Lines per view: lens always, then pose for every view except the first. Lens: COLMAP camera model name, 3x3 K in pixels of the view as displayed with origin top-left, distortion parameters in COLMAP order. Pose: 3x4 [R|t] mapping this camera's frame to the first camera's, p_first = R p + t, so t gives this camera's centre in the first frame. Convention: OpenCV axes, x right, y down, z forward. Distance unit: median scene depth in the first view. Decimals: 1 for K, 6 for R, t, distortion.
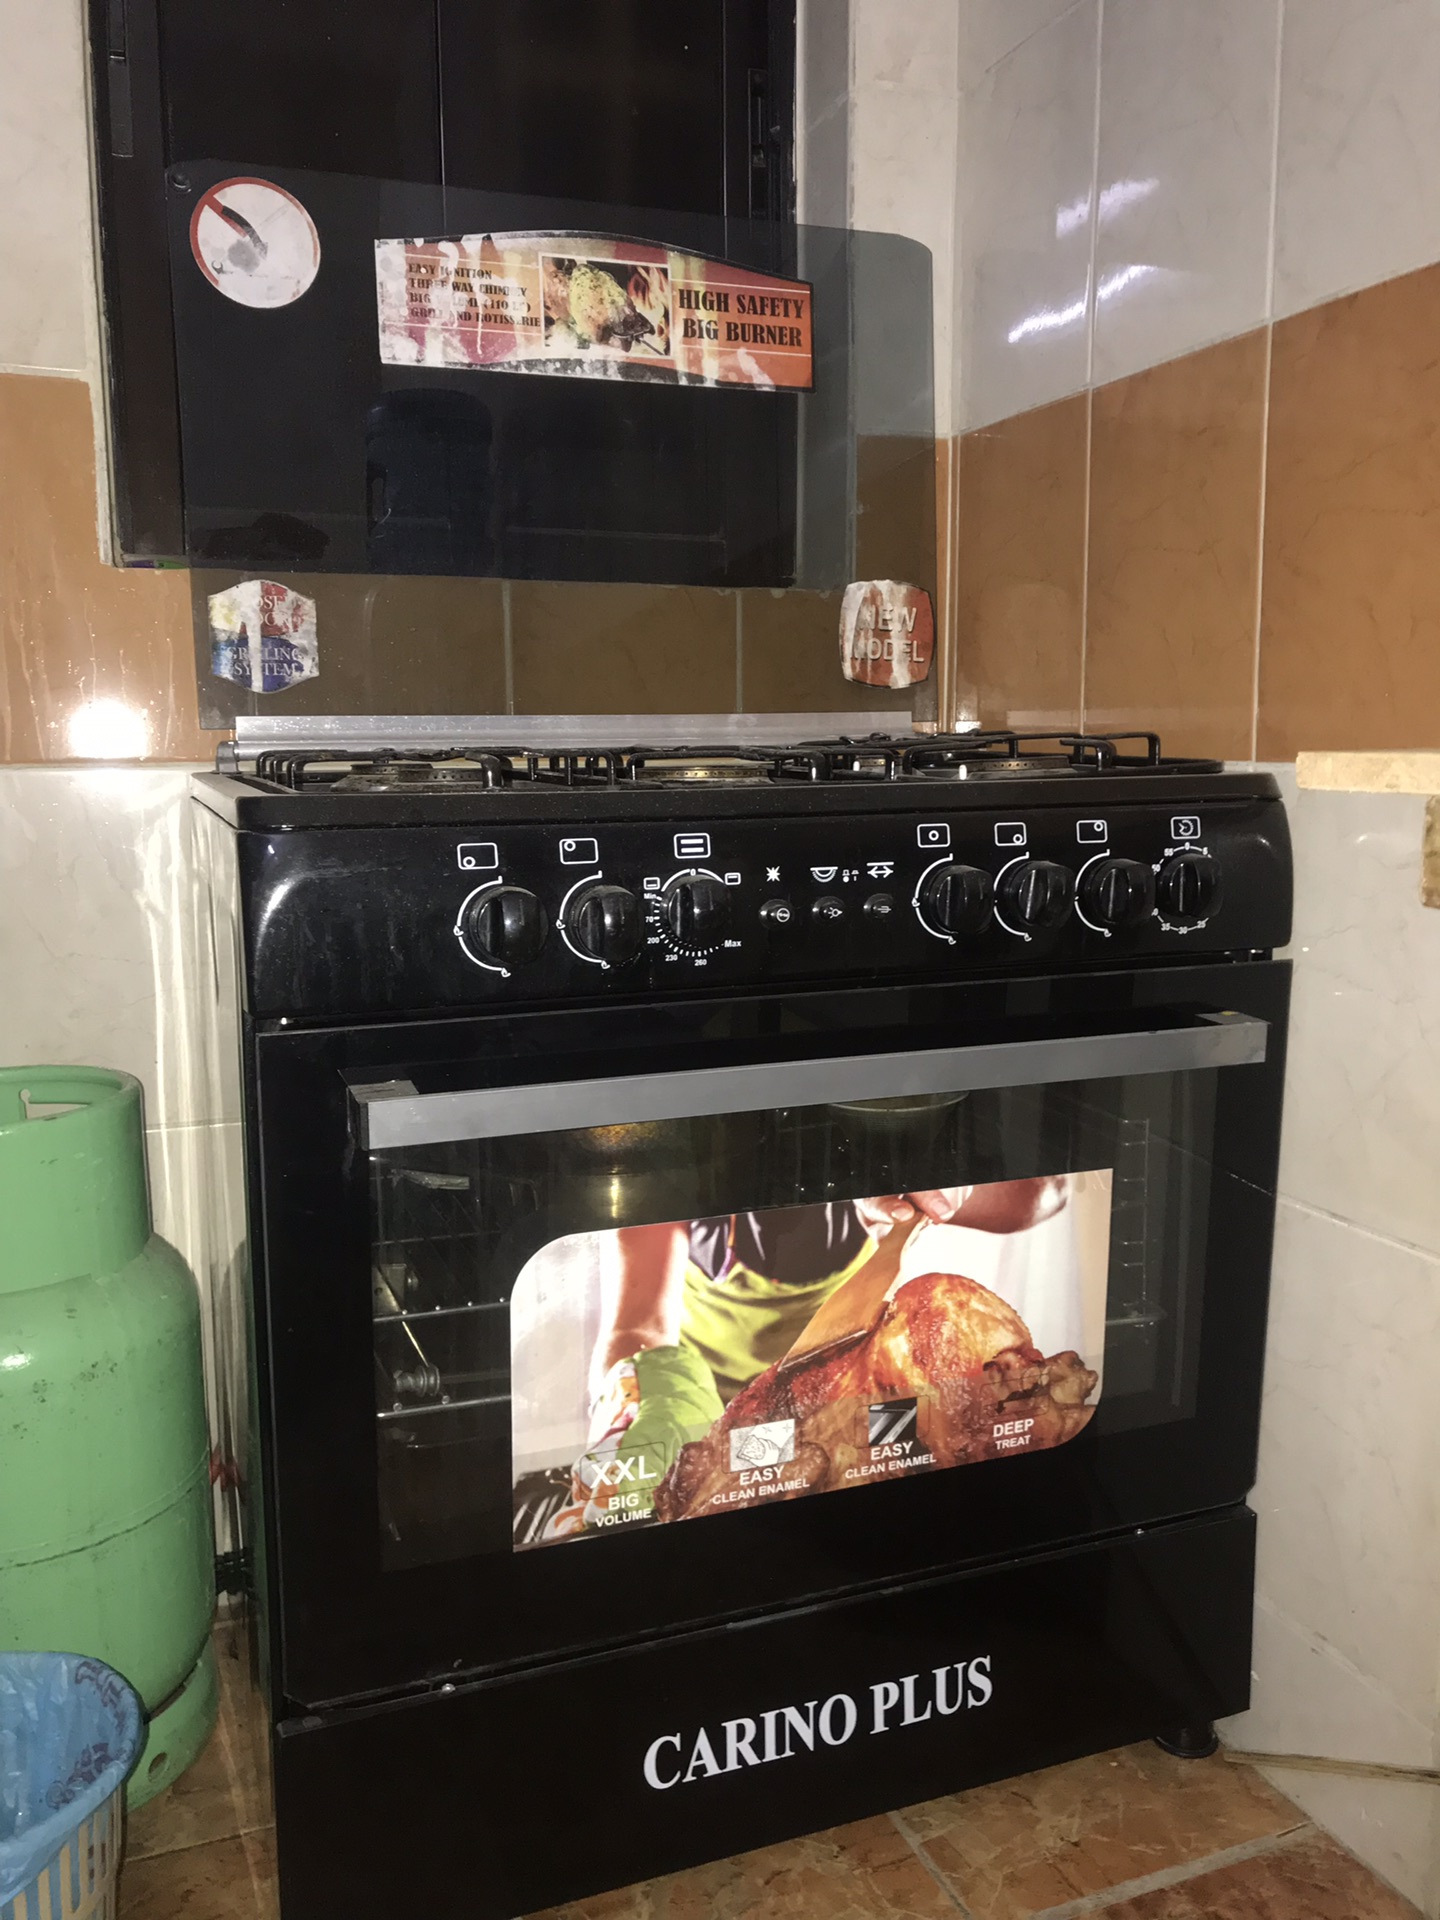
lens RADIAL K [[1553.5, 0, 717.0], [0, 1553.5, 924.1], [0, 0, 1]] dist [0.046601, -0.063059]
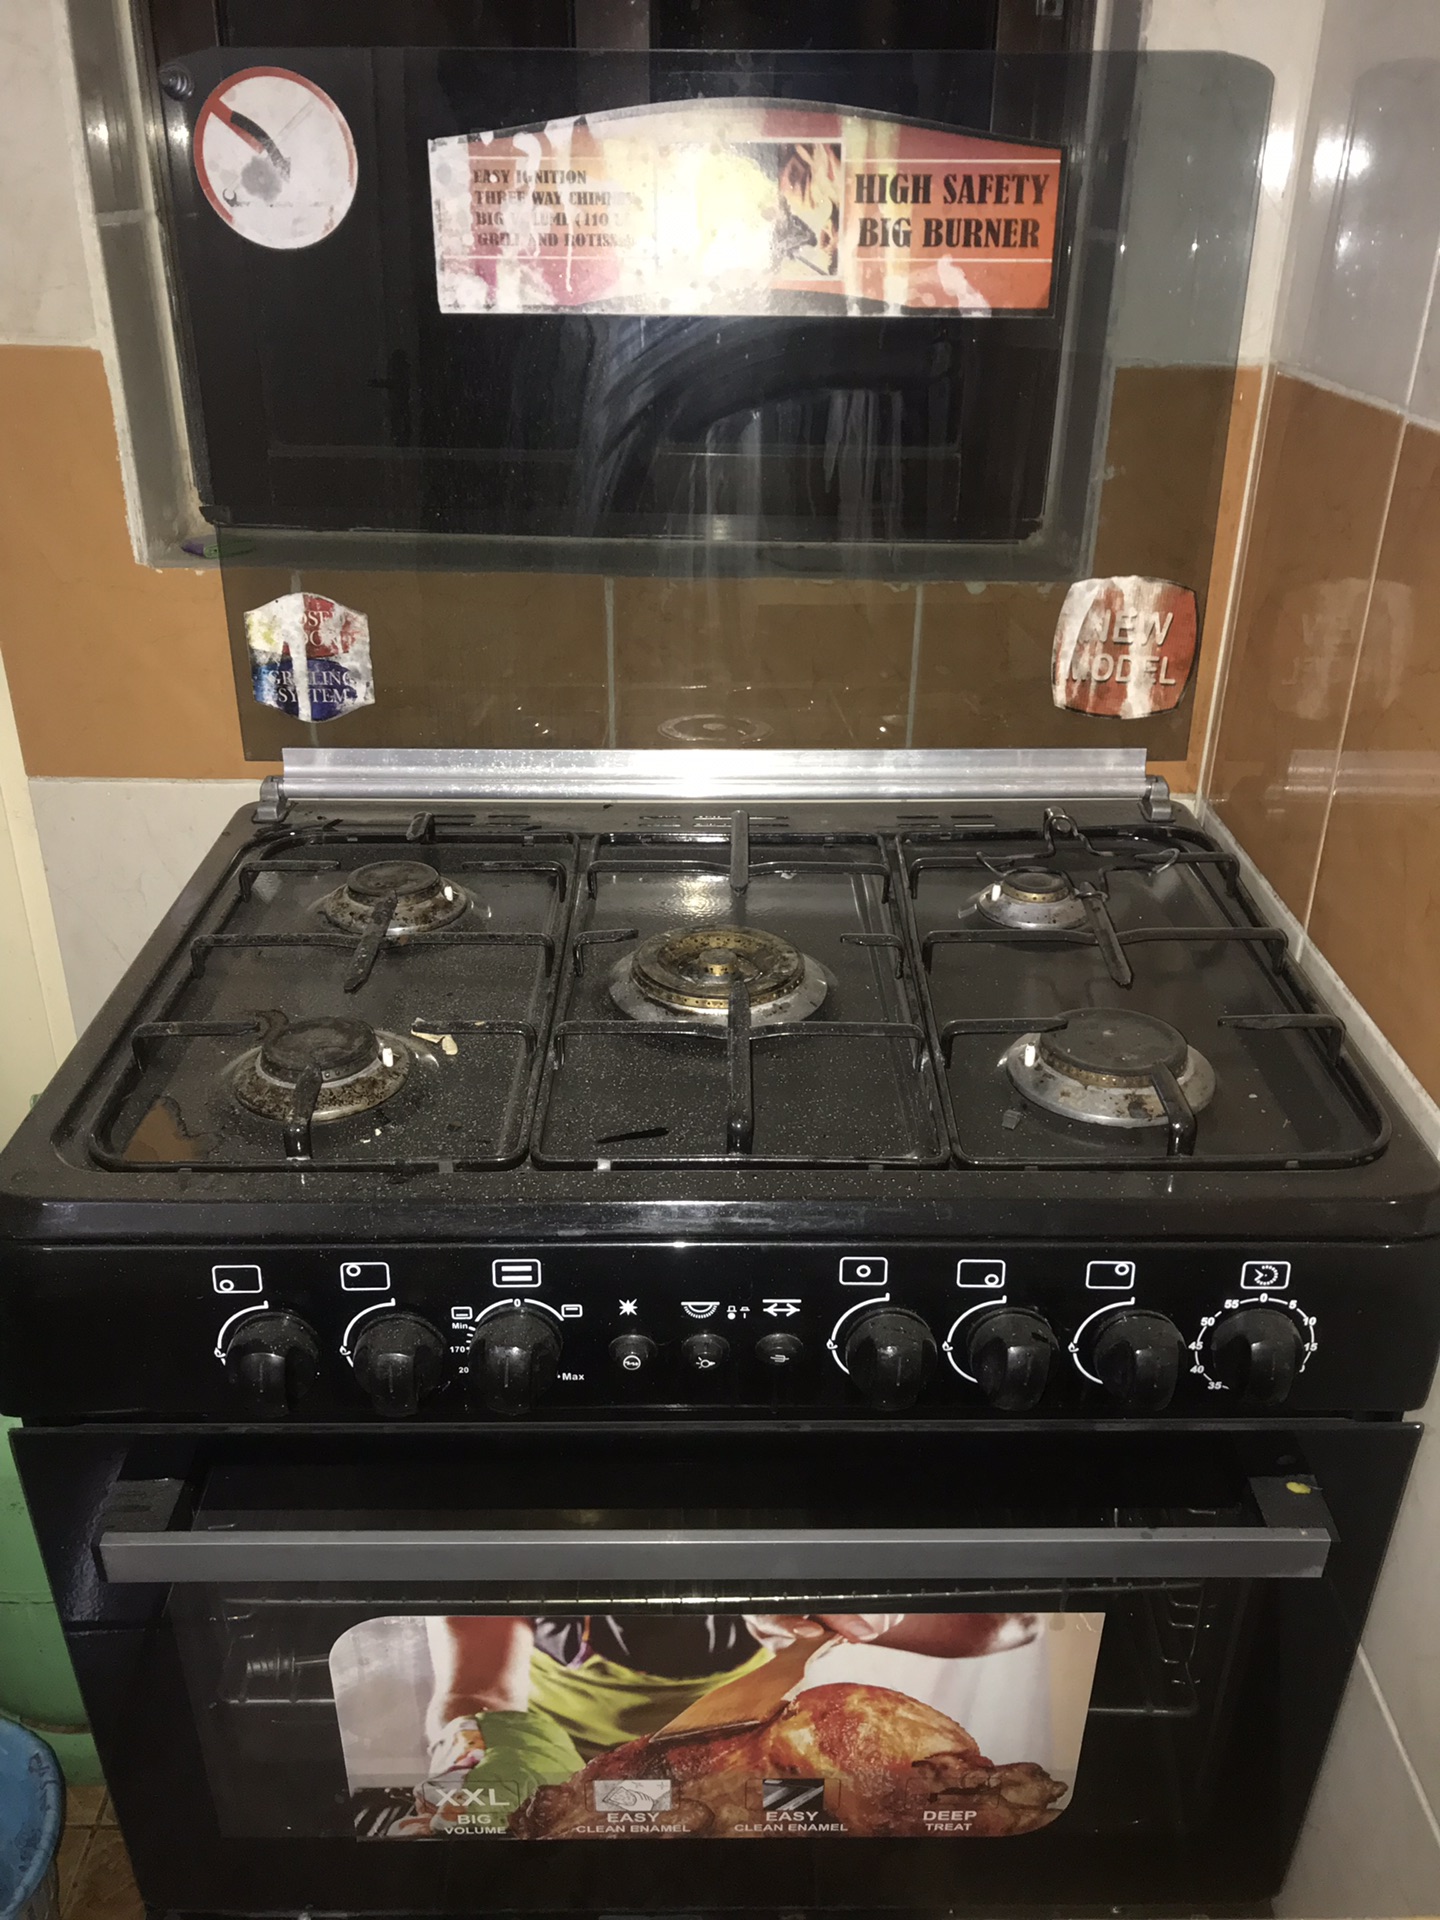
lens RADIAL K [[1553.5, 0, 722.0], [0, 1553.5, 950.3], [0, 0, 1]] dist [0.046601, -0.063059]
pose [[0.939973, 0.169014, -0.296454, 0.249389], [-0.064139, 0.940753, 0.332971, -0.410503], [0.335167, -0.293970, 0.895123, 0.325208]]
